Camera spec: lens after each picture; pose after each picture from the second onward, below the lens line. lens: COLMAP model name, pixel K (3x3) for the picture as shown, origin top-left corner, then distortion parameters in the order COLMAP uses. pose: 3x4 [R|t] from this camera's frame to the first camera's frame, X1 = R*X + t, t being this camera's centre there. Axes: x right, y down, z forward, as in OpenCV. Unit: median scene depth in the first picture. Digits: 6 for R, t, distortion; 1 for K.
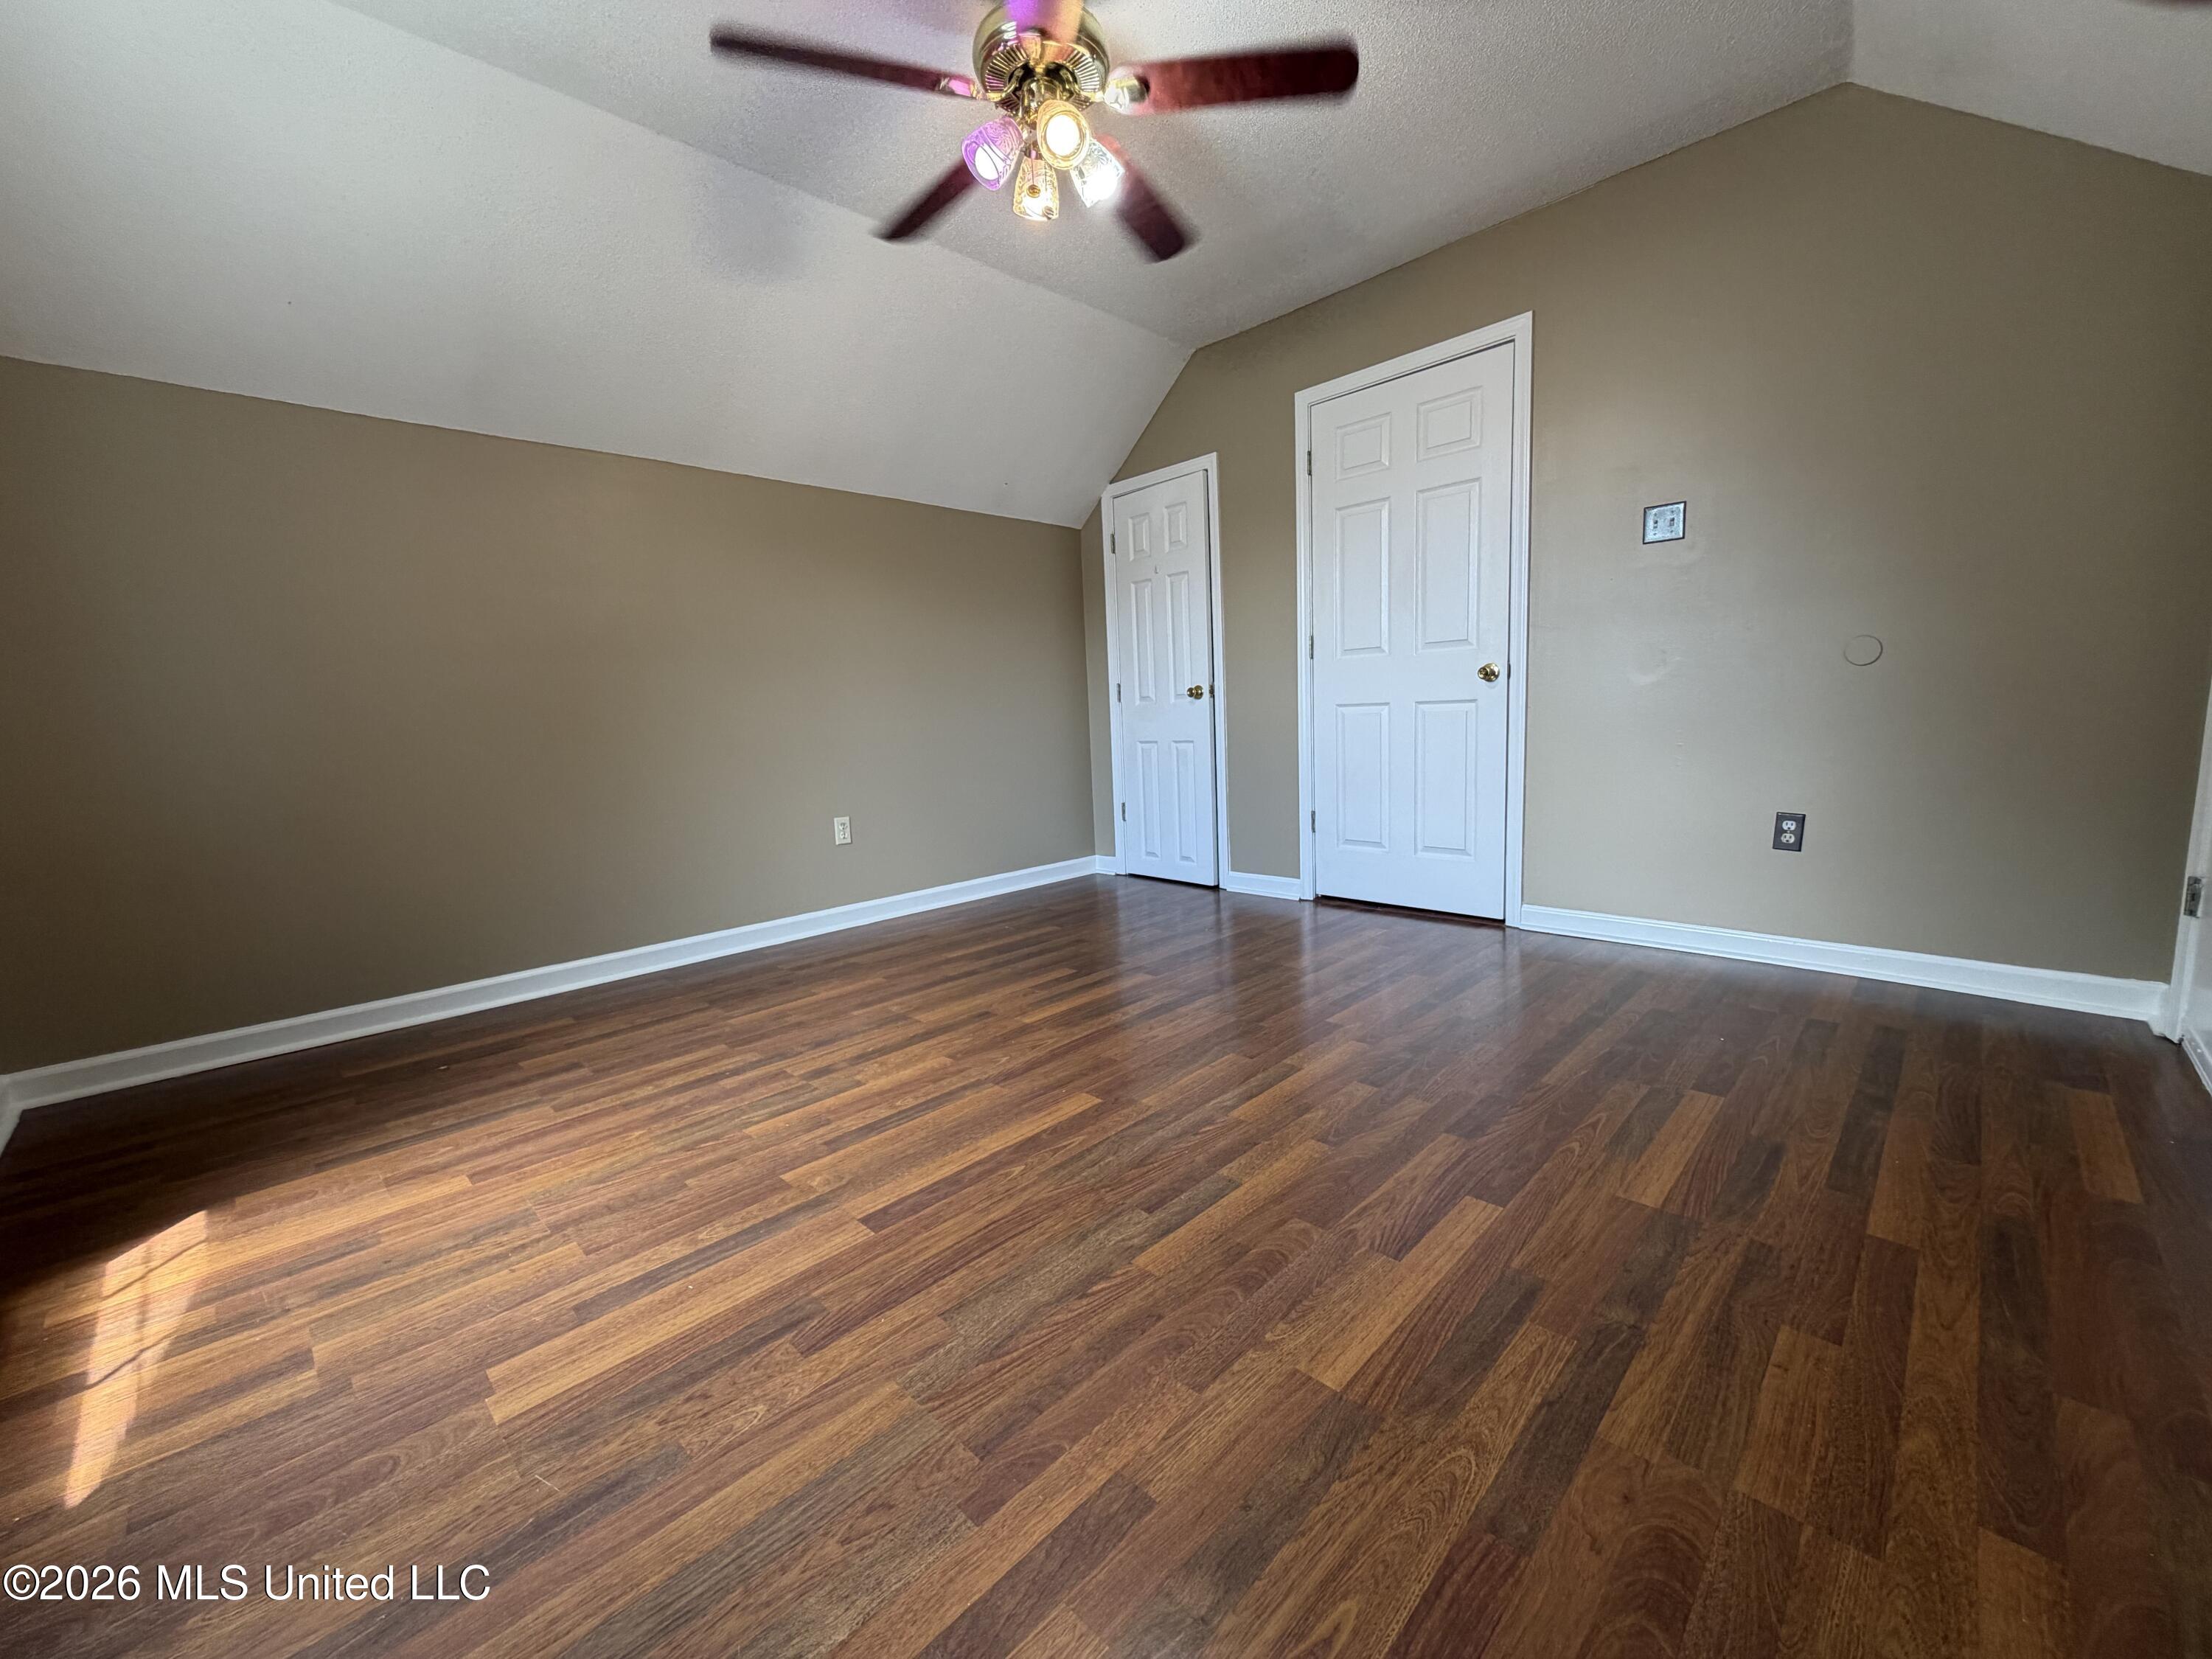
lens RADIAL K [[882.0, 0, 1103.4], [0, 882.0, 836.5], [0, 0, 1]] dist [-0.000765, 0.000133]
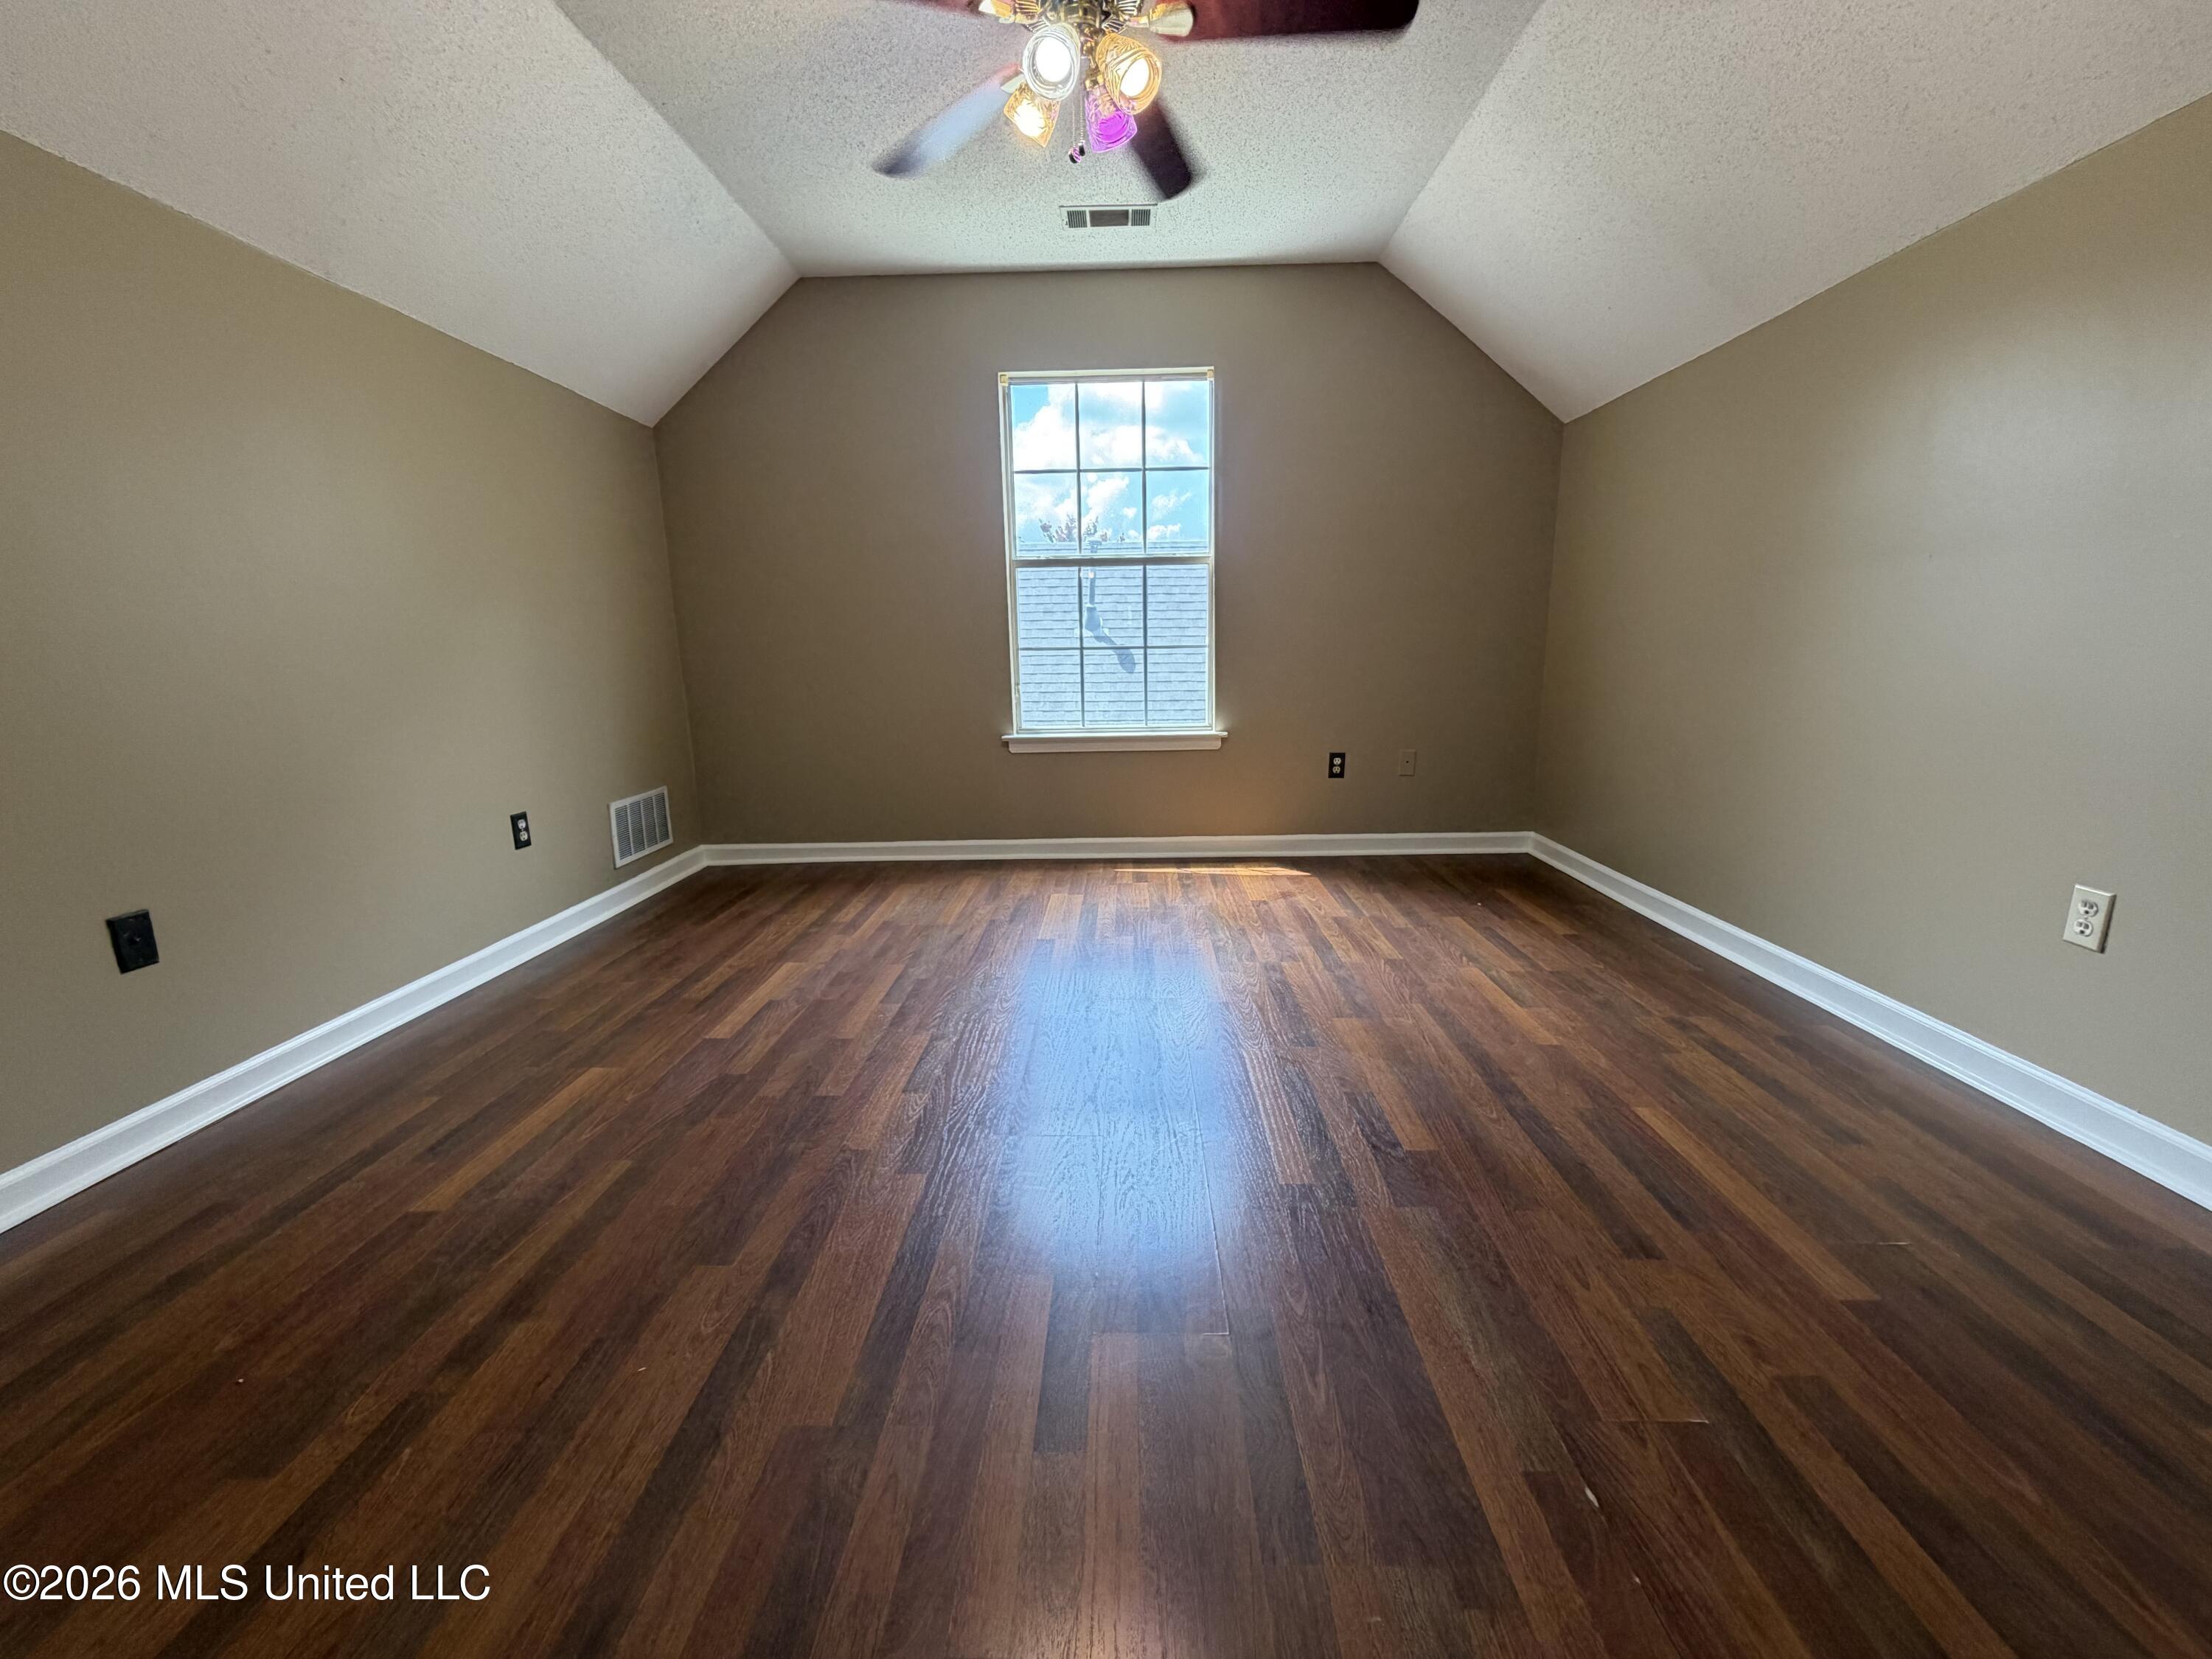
lens RADIAL K [[882.0, 0, 1108.5], [0, 882.0, 831.0], [0, 0, 1]] dist [-0.000765, 0.000133]
pose [[-0.724207, 0.198099, -0.660515, 0.522238], [-0.046117, 0.941791, 0.333022, -0.259783], [0.688038, 0.271638, -0.672916, 1.420644]]
